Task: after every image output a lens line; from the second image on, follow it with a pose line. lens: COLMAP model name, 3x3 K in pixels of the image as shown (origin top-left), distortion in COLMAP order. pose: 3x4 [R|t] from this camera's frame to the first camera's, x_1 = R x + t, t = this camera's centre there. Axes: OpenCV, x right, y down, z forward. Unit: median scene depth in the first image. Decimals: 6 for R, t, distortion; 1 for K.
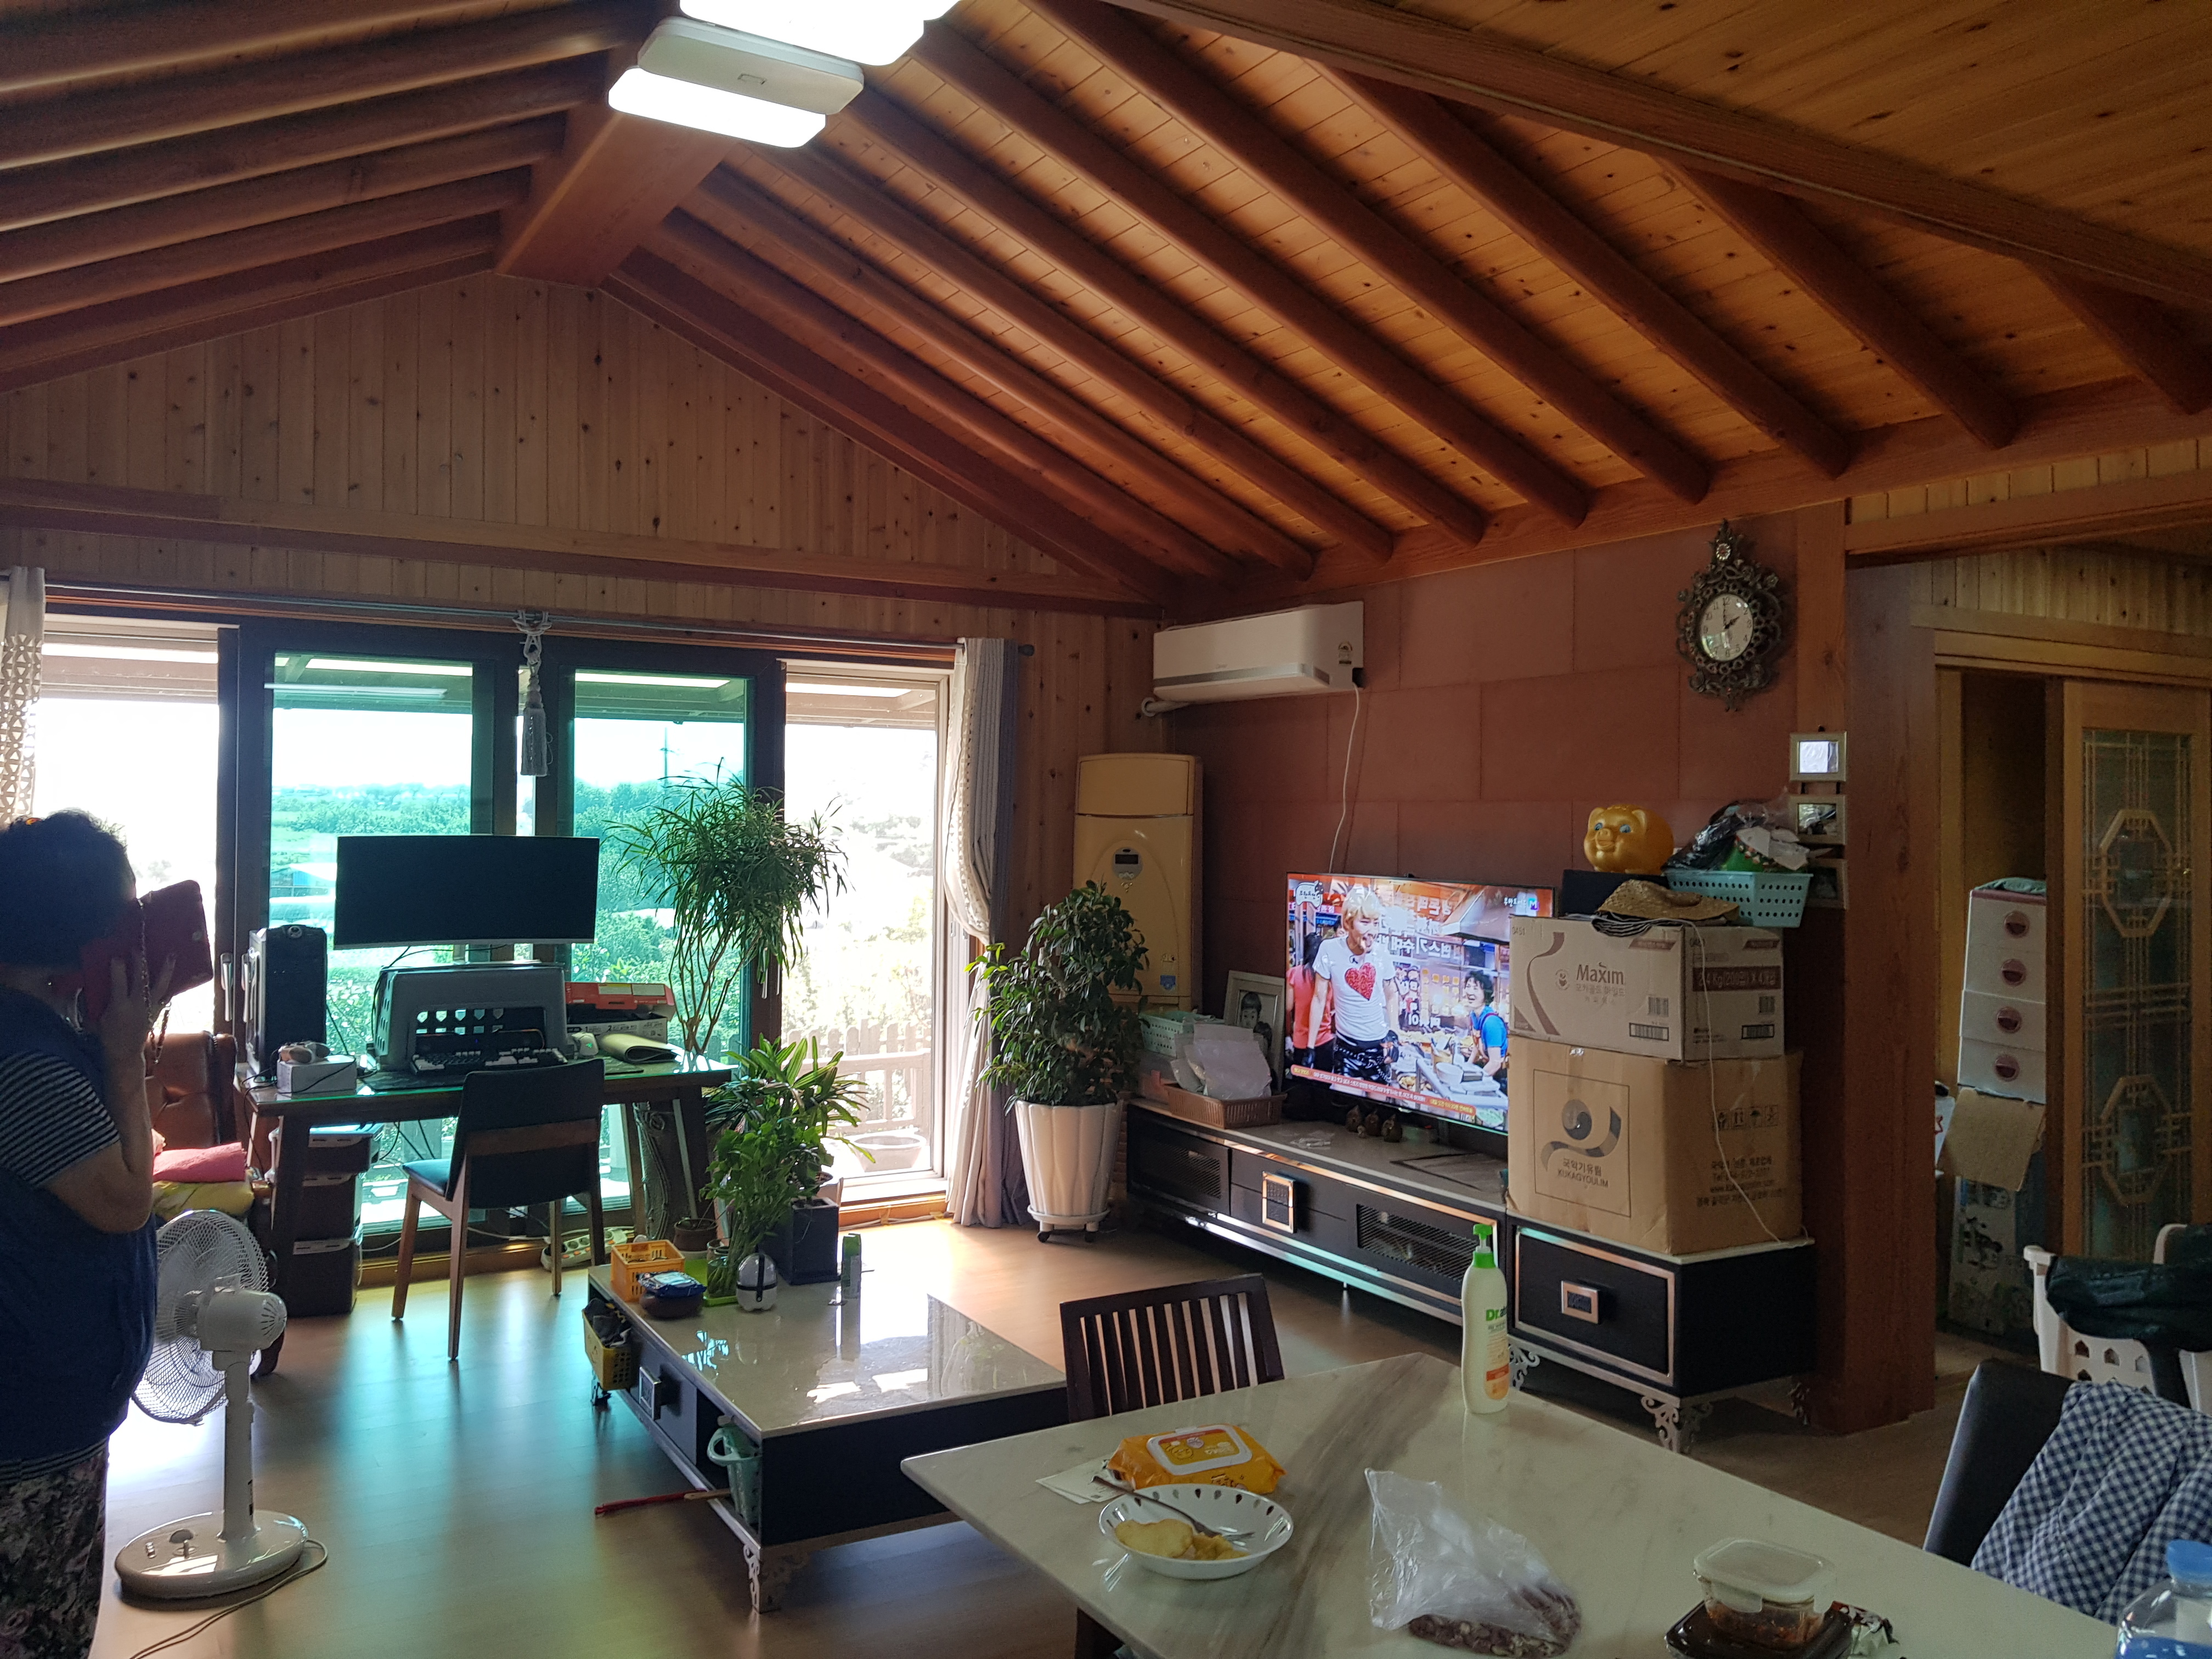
lens RADIAL K [[1729.1, 0, 1102.3], [0, 1729.1, 818.9], [0, 0, 1]] dist [0.103817, -0.164638]
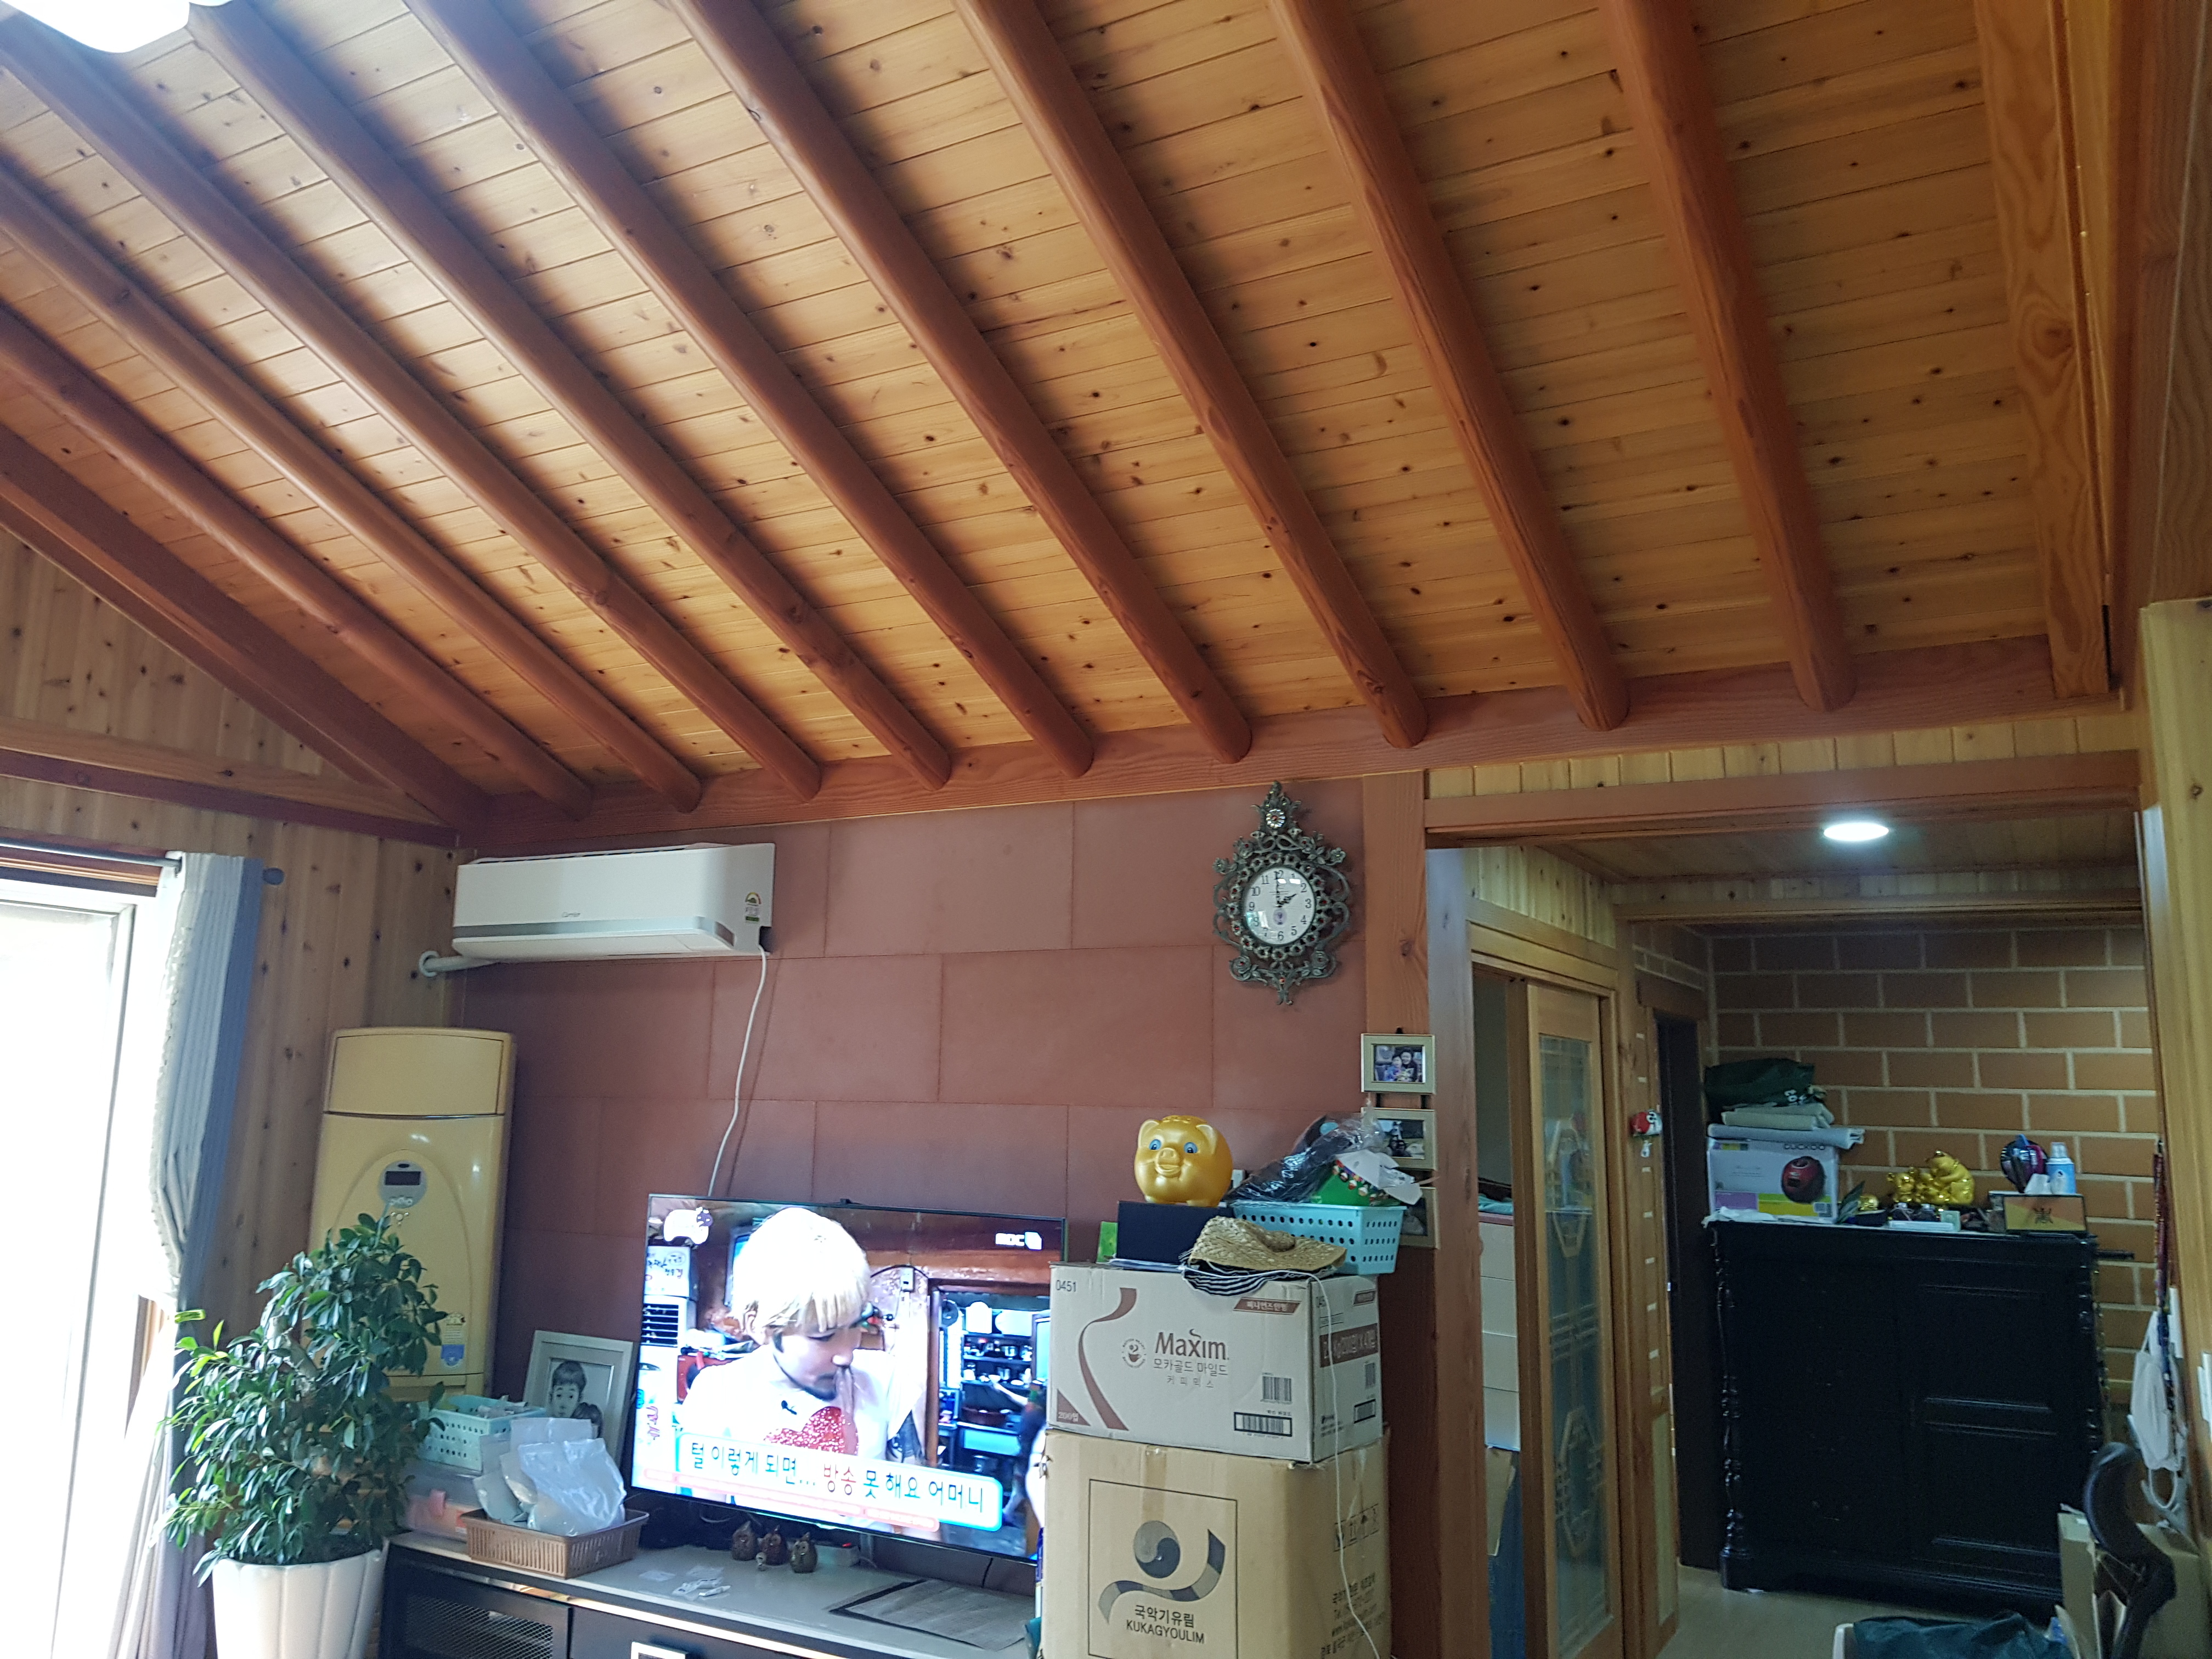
lens RADIAL K [[1721.8, 0, 1051.4], [0, 1721.8, 808.6], [0, 0, 1]] dist [0.094182, -0.169734]
pose [[0.876379, 0.086822, 0.473732, -0.119717], [-0.011015, 0.986973, -0.160508, -0.016613], [-0.481496, 0.135448, 0.865919, 0.265669]]
